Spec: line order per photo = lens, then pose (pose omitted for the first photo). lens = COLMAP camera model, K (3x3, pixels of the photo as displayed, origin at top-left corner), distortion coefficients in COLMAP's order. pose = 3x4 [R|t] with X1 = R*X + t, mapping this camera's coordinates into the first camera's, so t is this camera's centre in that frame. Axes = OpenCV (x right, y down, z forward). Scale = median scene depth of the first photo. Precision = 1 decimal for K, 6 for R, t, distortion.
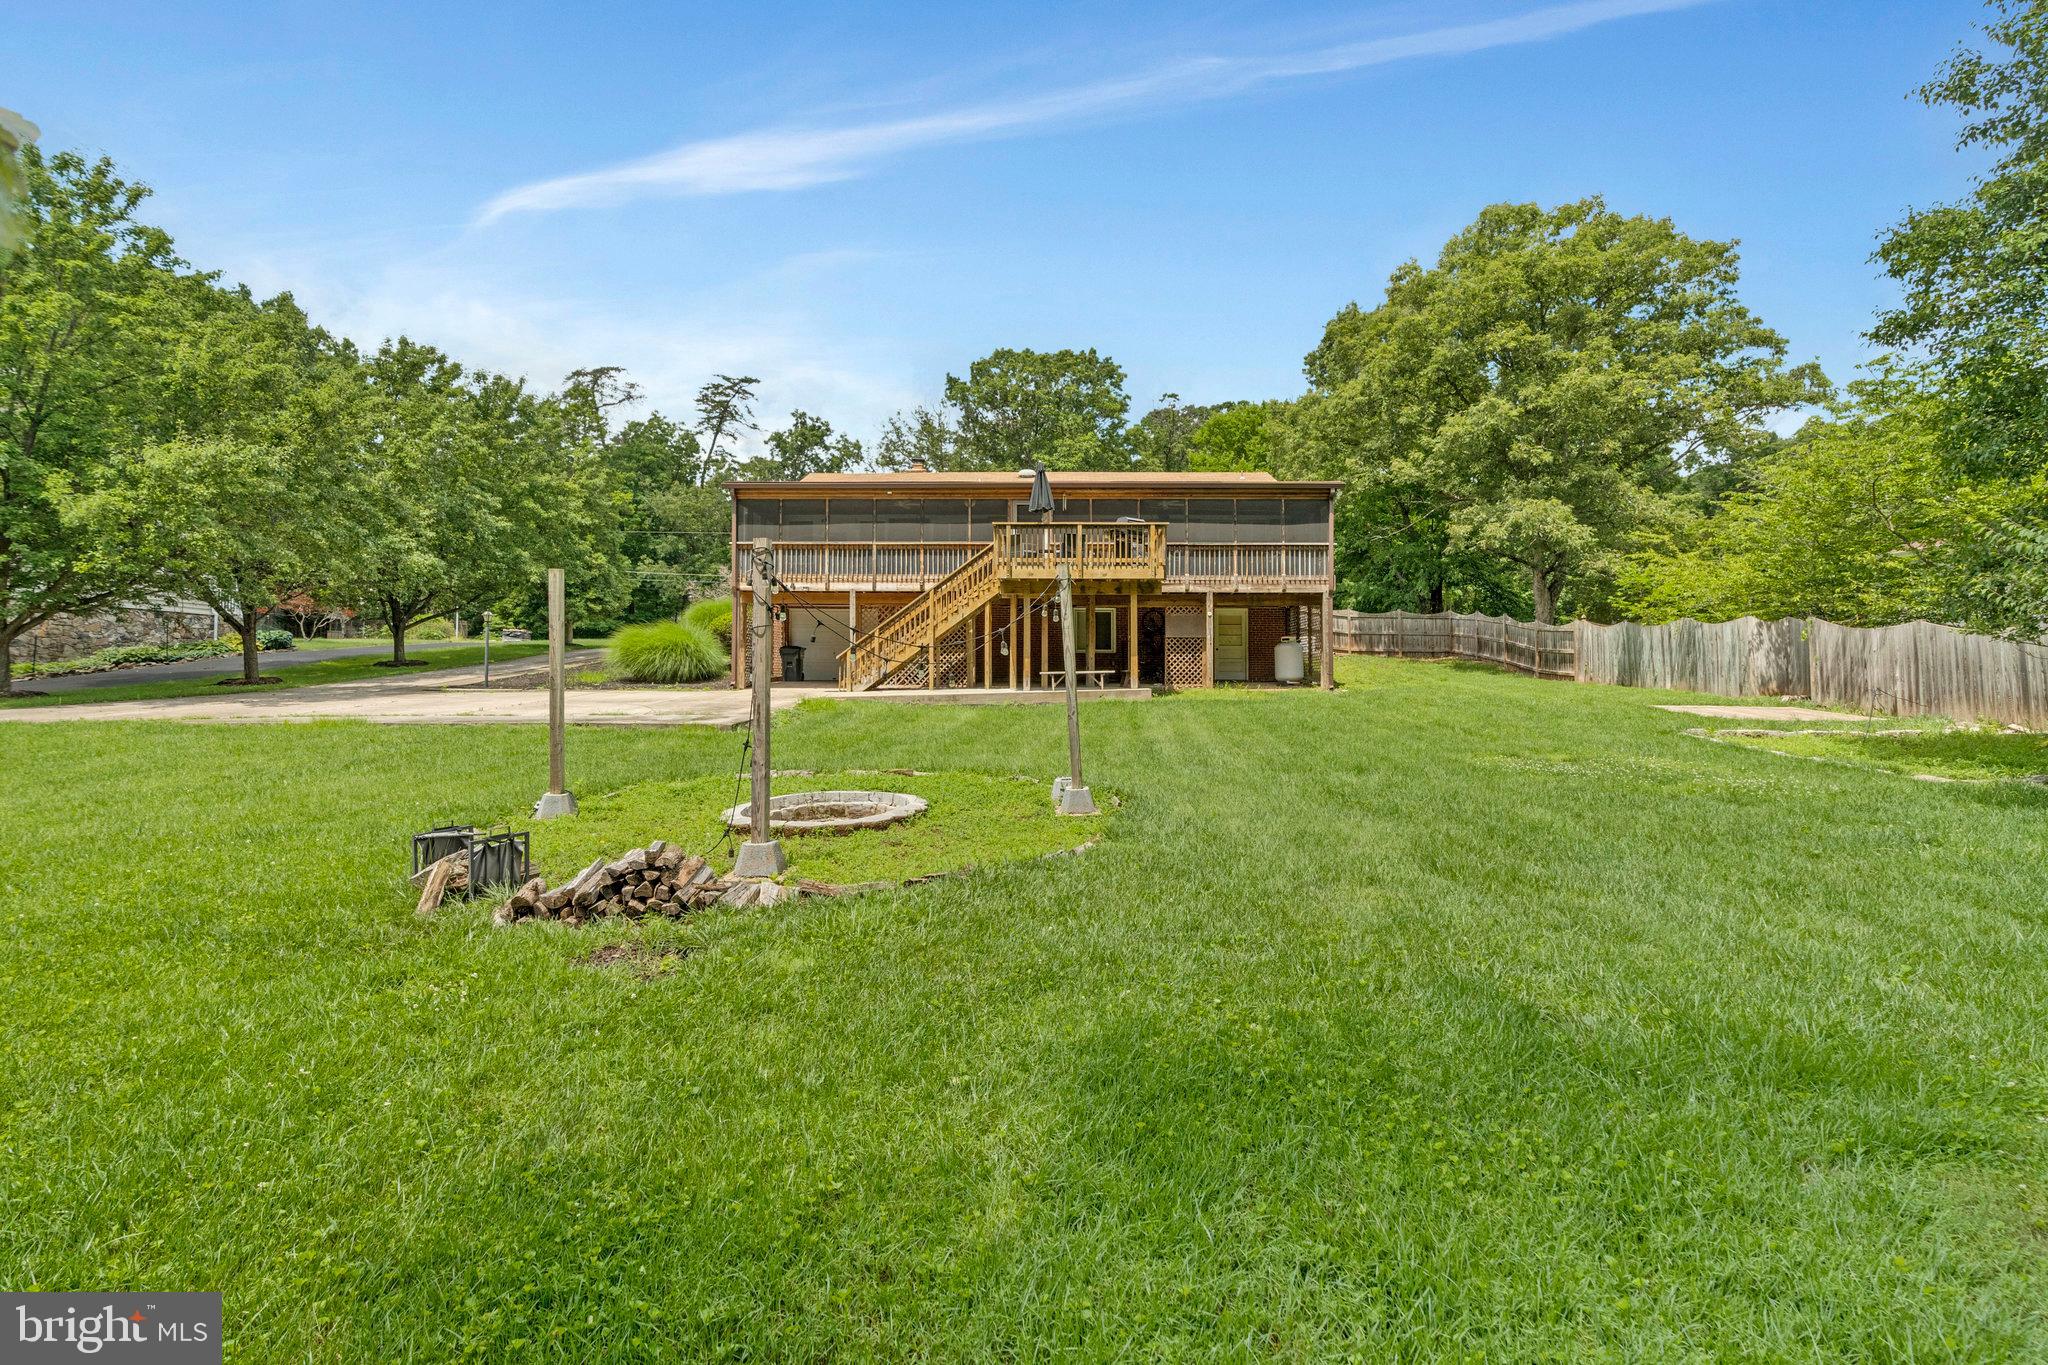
lens RADIAL K [[925.9, 0, 1024.0], [0, 925.9, 682.5], [0, 0, 1]] dist [0.001784, 0.000141]
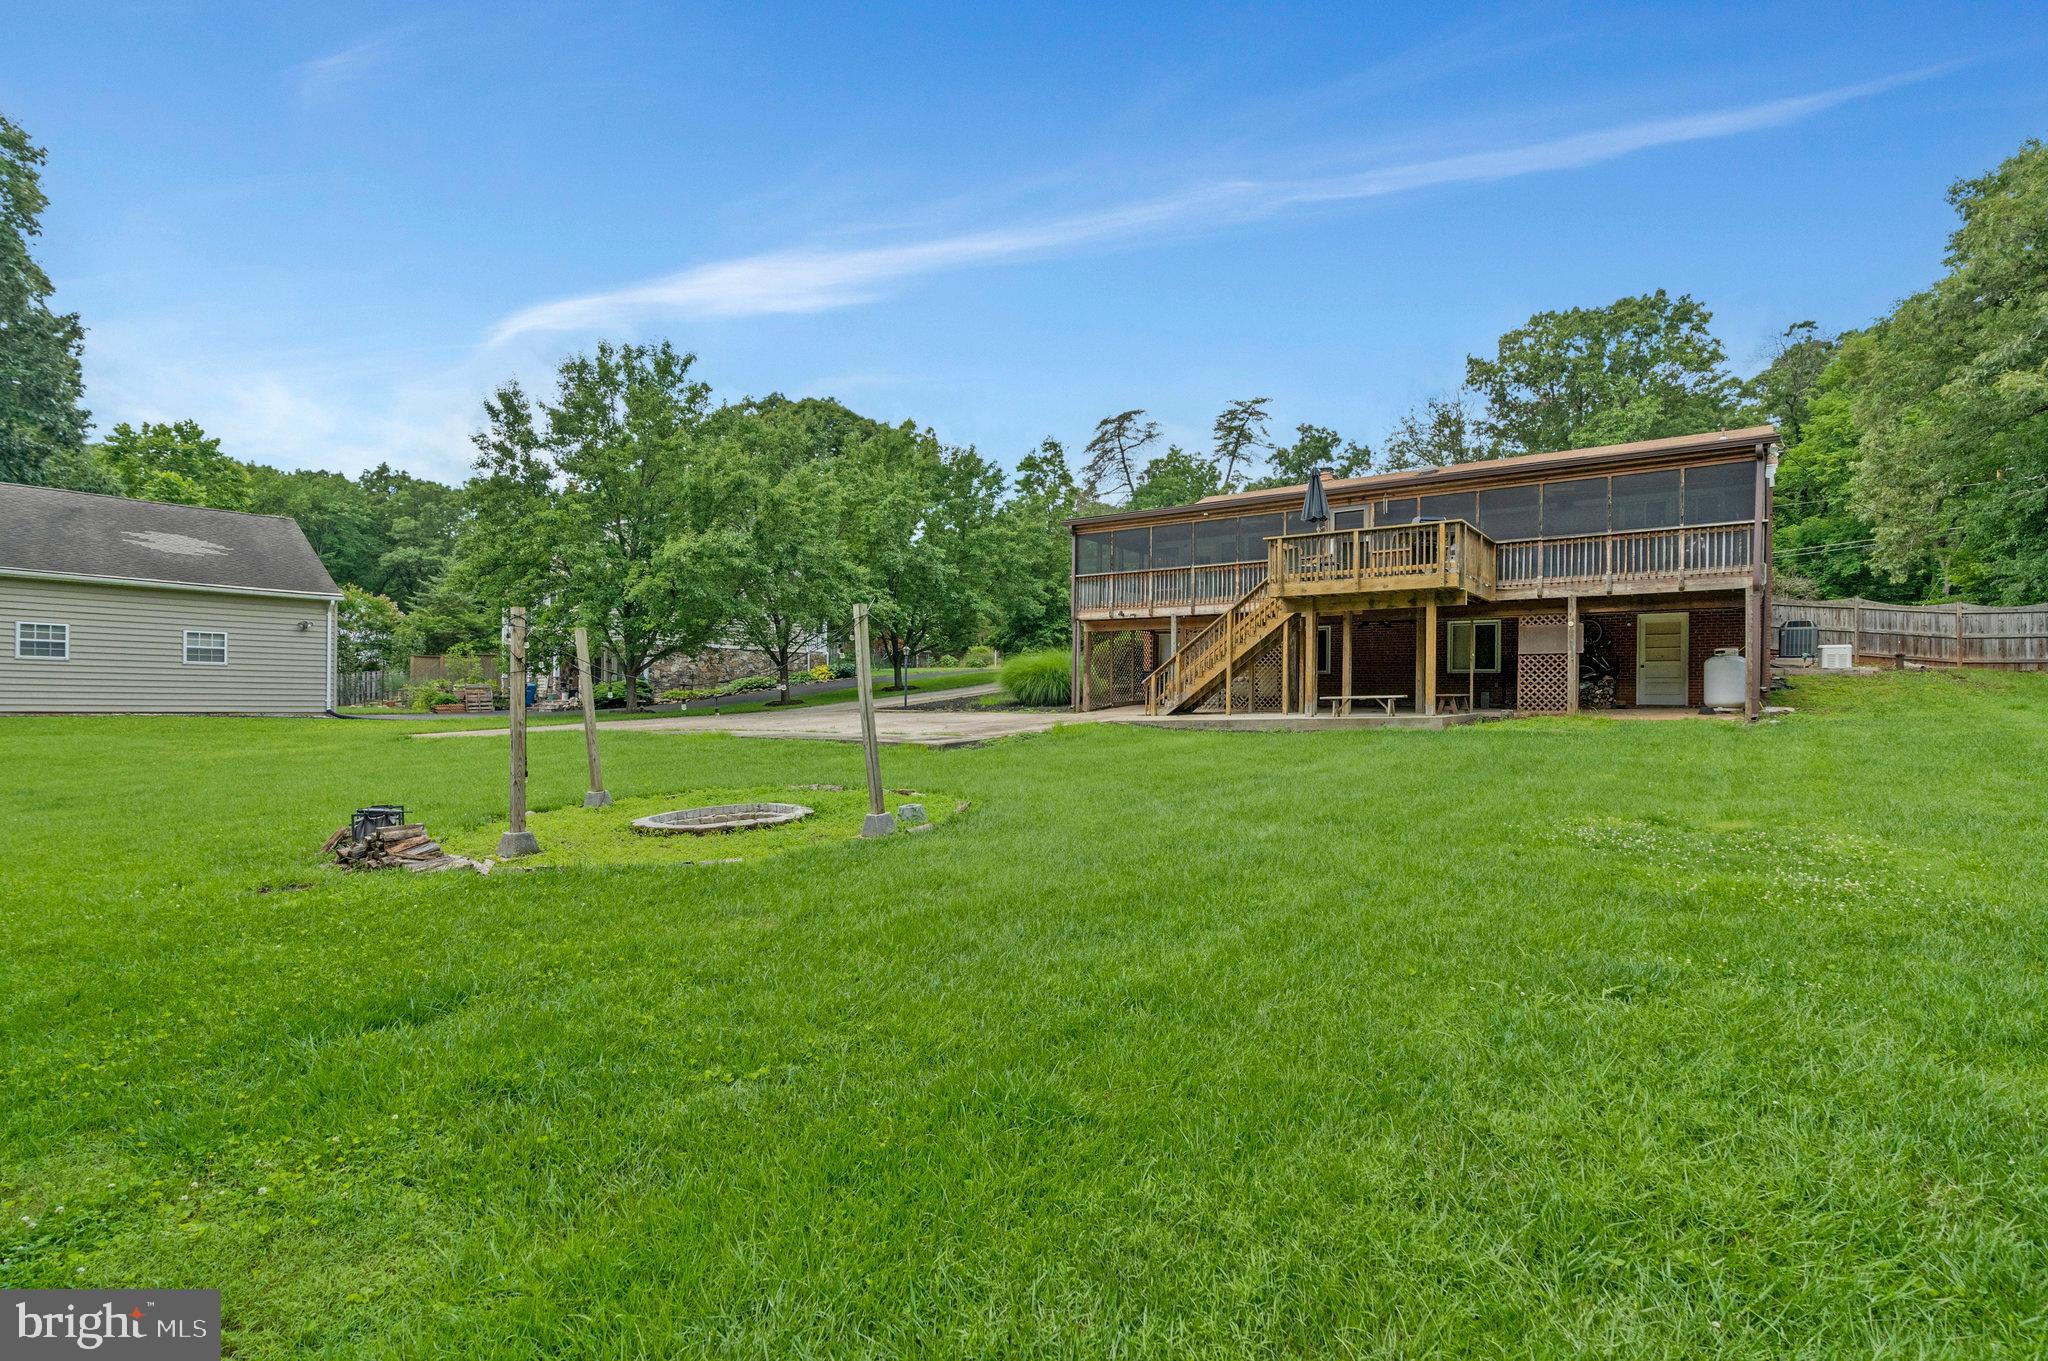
lens RADIAL K [[931.4, 0, 1024.6], [0, 931.4, 729.8], [0, 0, 1]] dist [0.003428, 0.000144]
pose [[0.840482, 0.018897, -0.541510, 0.158464], [-0.003371, 0.999555, 0.029649, -0.002772], [0.541829, -0.023094, 0.840171, 0.038028]]
